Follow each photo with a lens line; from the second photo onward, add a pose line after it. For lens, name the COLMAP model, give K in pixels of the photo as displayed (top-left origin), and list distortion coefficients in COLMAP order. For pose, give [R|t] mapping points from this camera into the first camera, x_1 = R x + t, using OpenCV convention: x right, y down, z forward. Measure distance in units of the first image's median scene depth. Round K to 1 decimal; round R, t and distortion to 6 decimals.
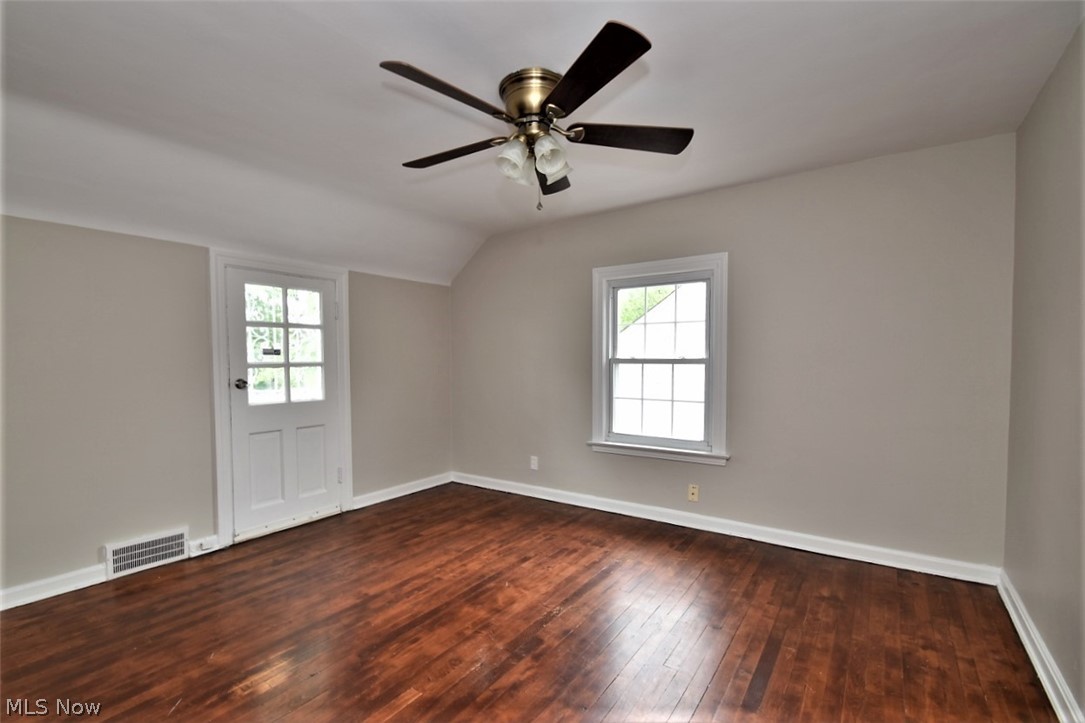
lens RADIAL K [[474.0, 0, 526.8], [0, 474.0, 376.8], [0, 0, 1]] dist [0.010576, -0.015573]
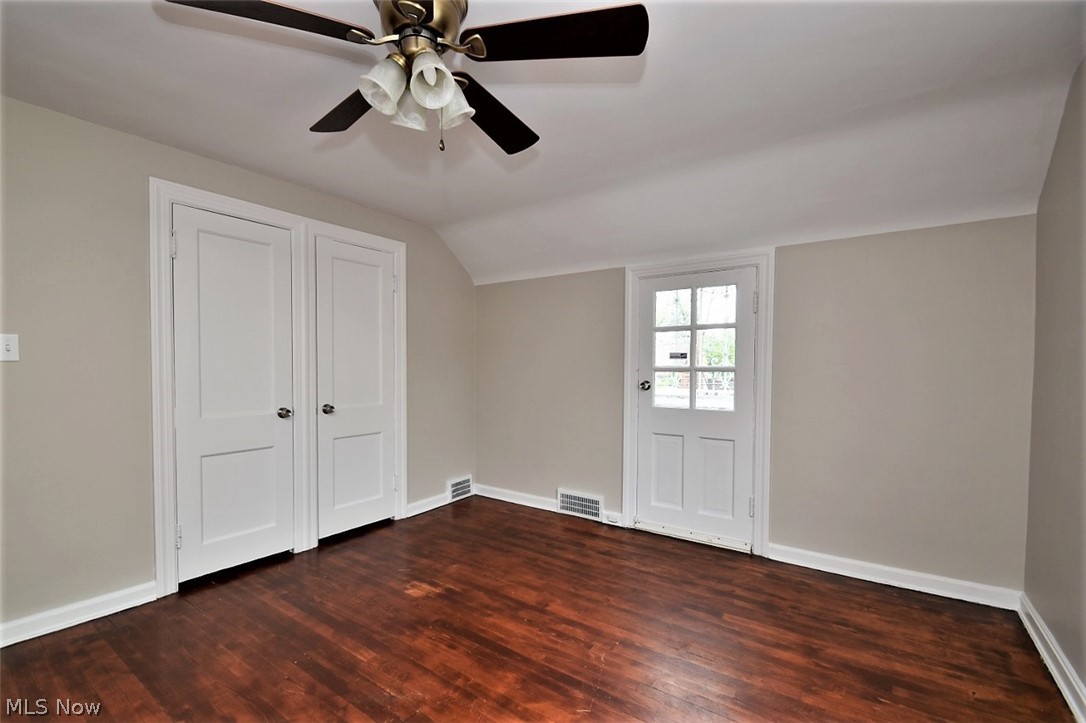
lens RADIAL K [[461.8, 0, 523.0], [0, 461.8, 379.6], [0, 0, 1]] dist [-0.012329, -0.000430]
pose [[0.016851, 0.036814, -0.999180, 0.501571], [-0.043882, 0.998386, 0.036044, -0.027864], [0.998895, 0.043239, 0.018439, 0.791549]]
